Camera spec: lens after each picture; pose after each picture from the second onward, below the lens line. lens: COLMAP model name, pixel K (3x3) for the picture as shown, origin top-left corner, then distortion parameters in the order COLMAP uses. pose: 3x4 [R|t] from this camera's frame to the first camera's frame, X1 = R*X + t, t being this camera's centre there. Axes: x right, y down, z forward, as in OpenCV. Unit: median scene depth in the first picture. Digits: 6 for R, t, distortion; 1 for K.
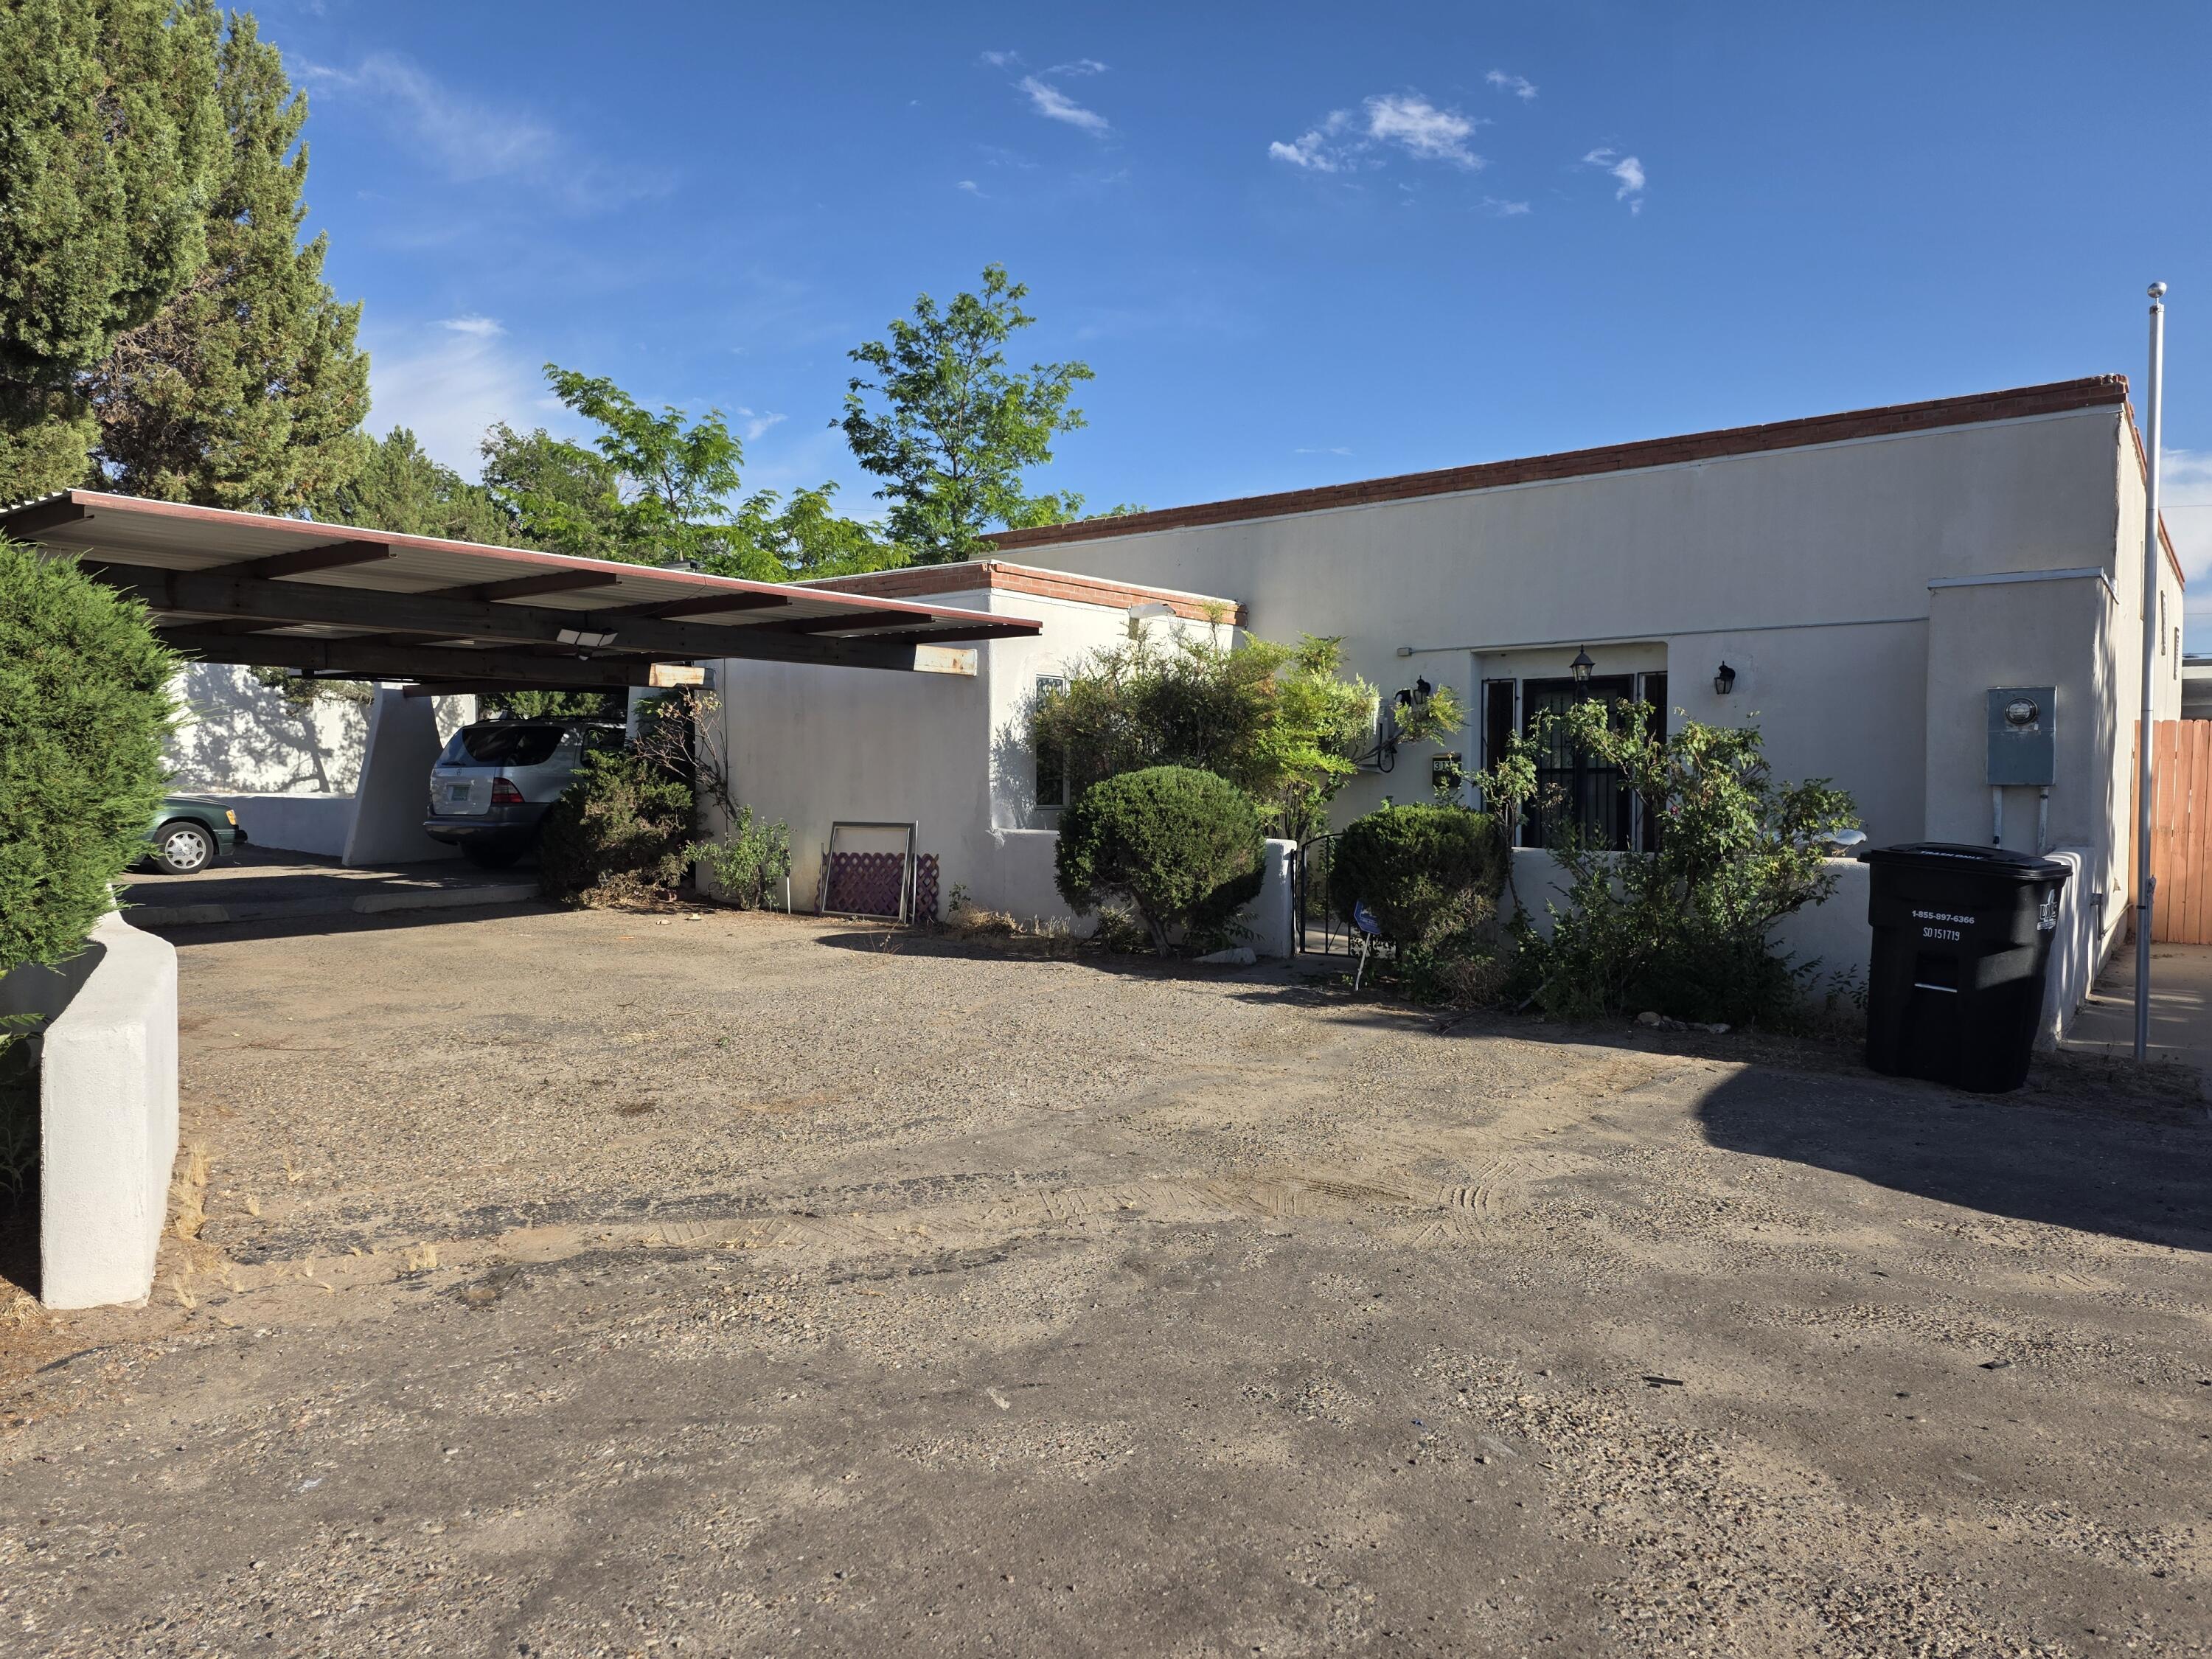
lens RADIAL K [[1485.5, 0, 1123.8], [0, 1485.5, 823.7], [0, 0, 1]] dist [0.027766, -0.011278]
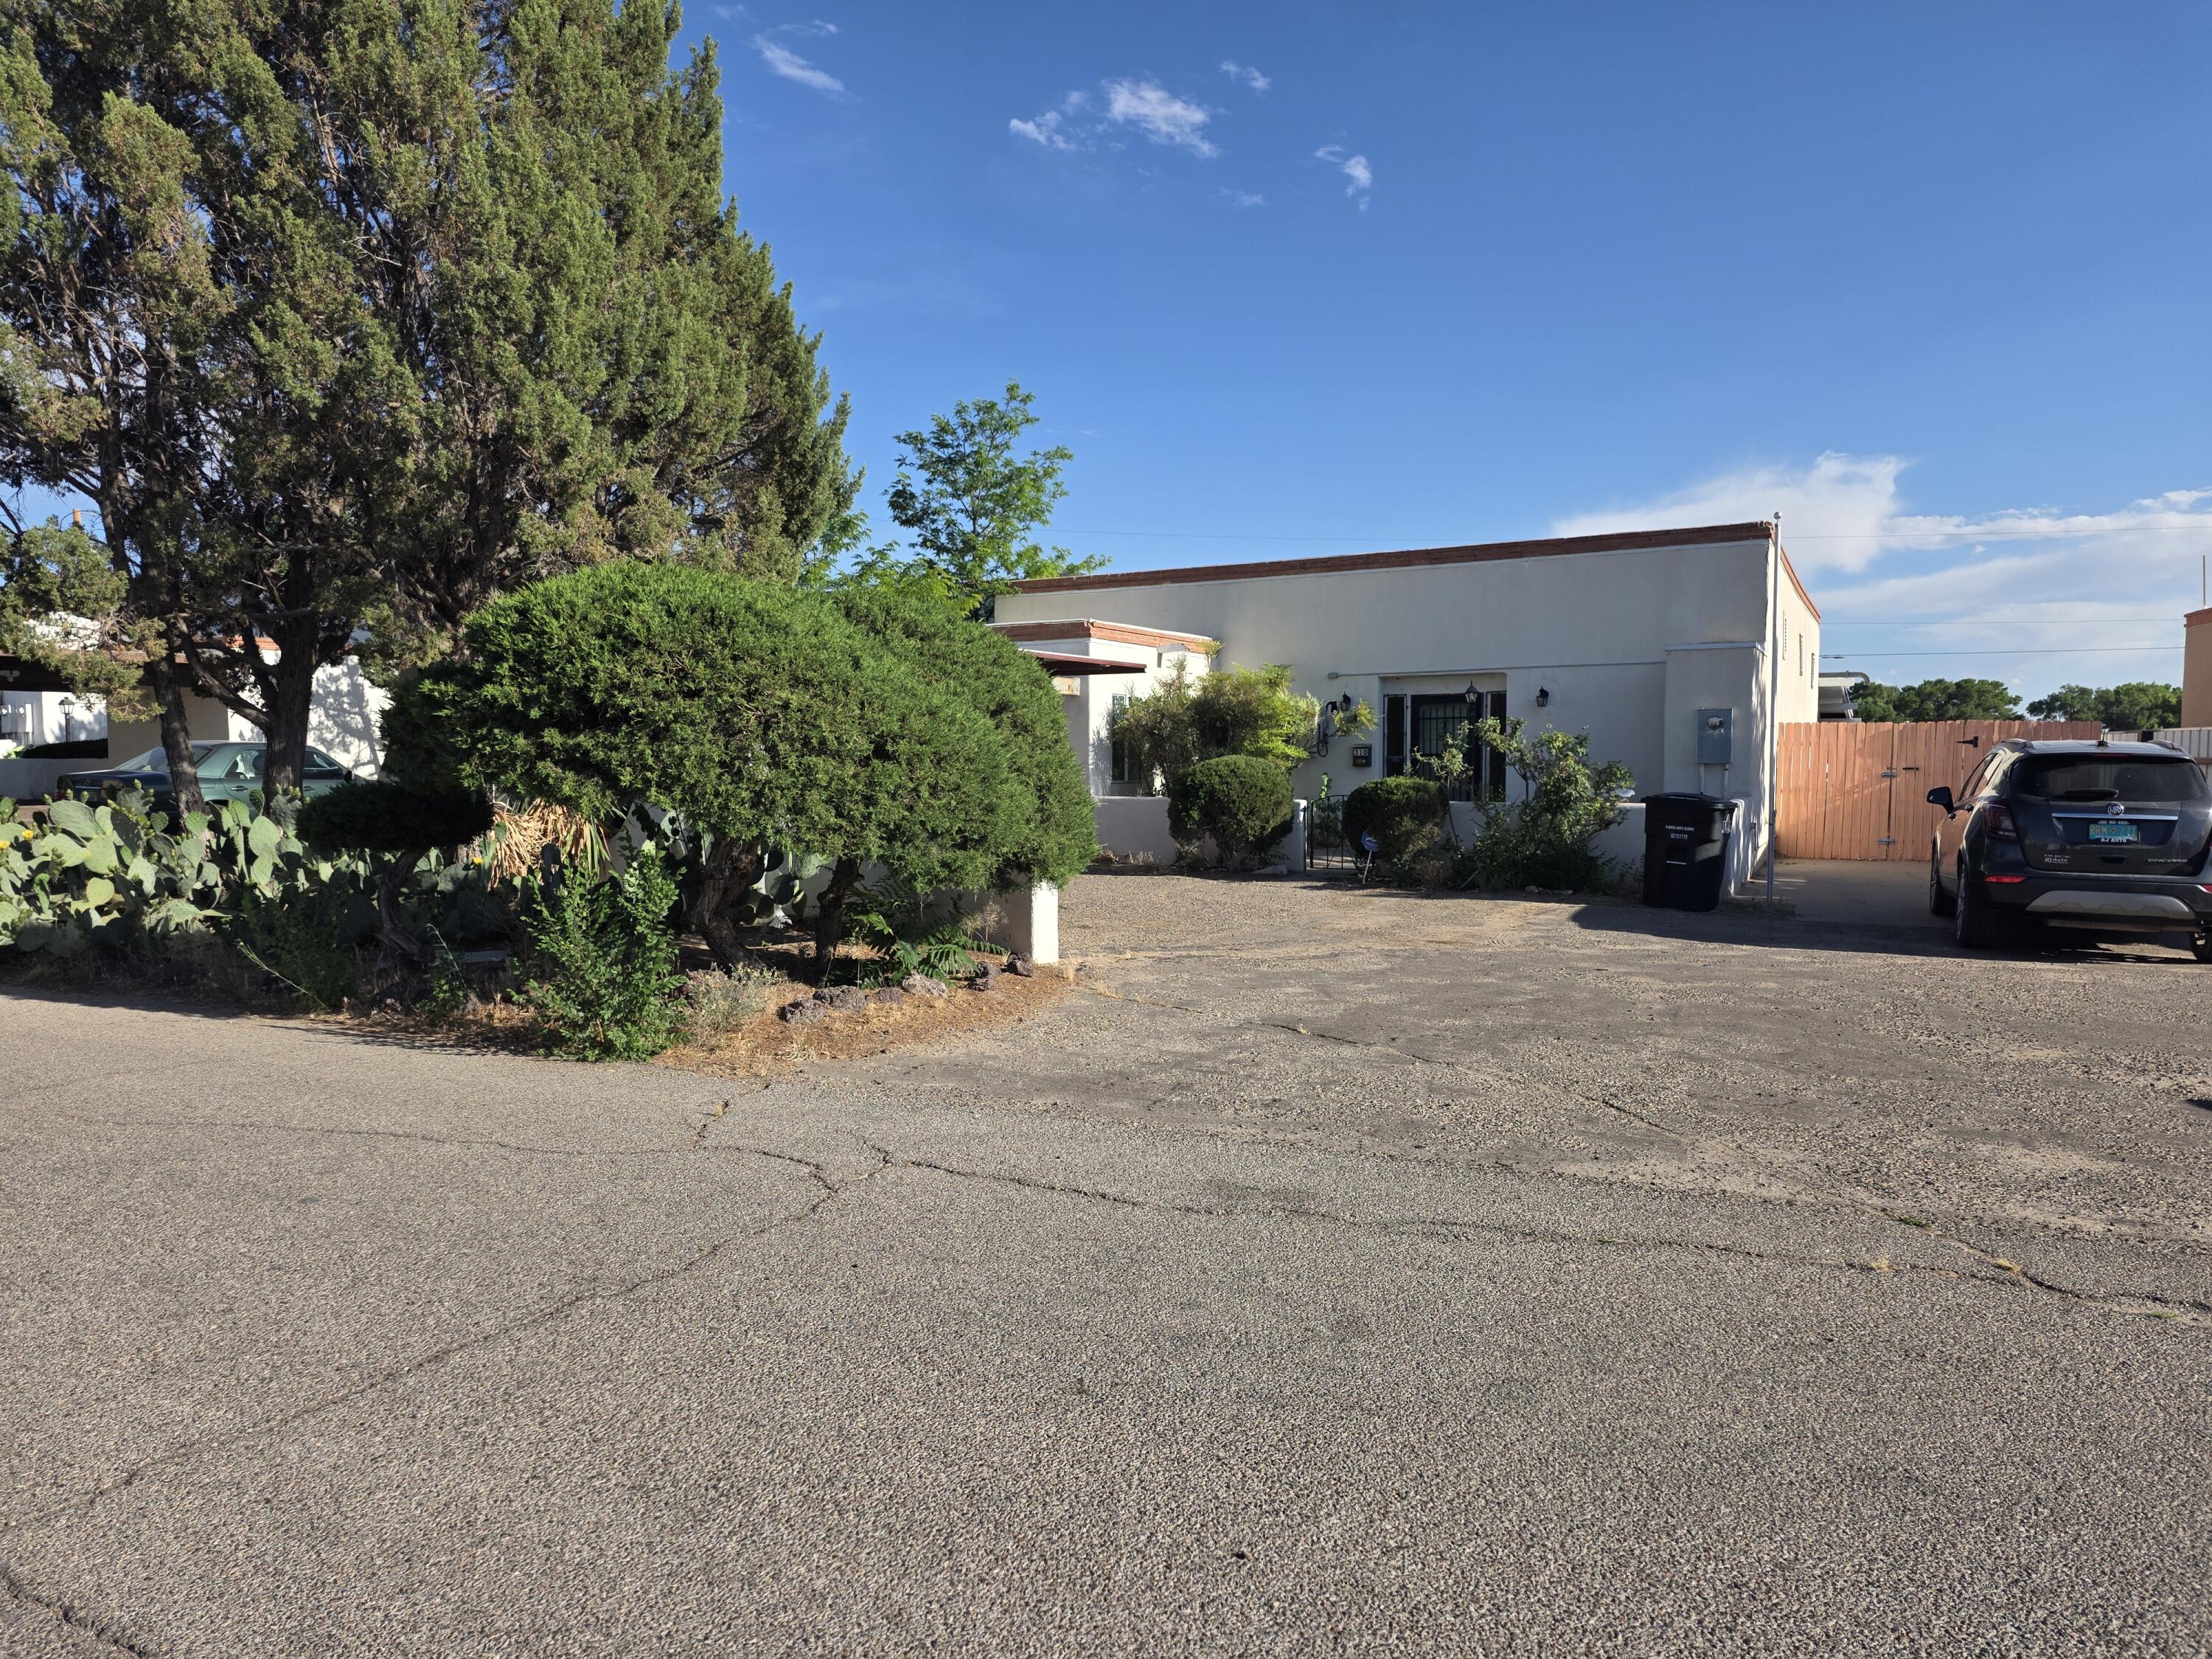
lens RADIAL K [[1485.5, 0, 1111.2], [0, 1485.5, 842.5], [0, 0, 1]] dist [0.027766, -0.011278]
pose [[0.987092, -0.012820, 0.159640, -0.313167], [0.008934, 0.999647, 0.025037, 0.013783], [-0.159904, -0.023287, 0.986858, -0.508106]]
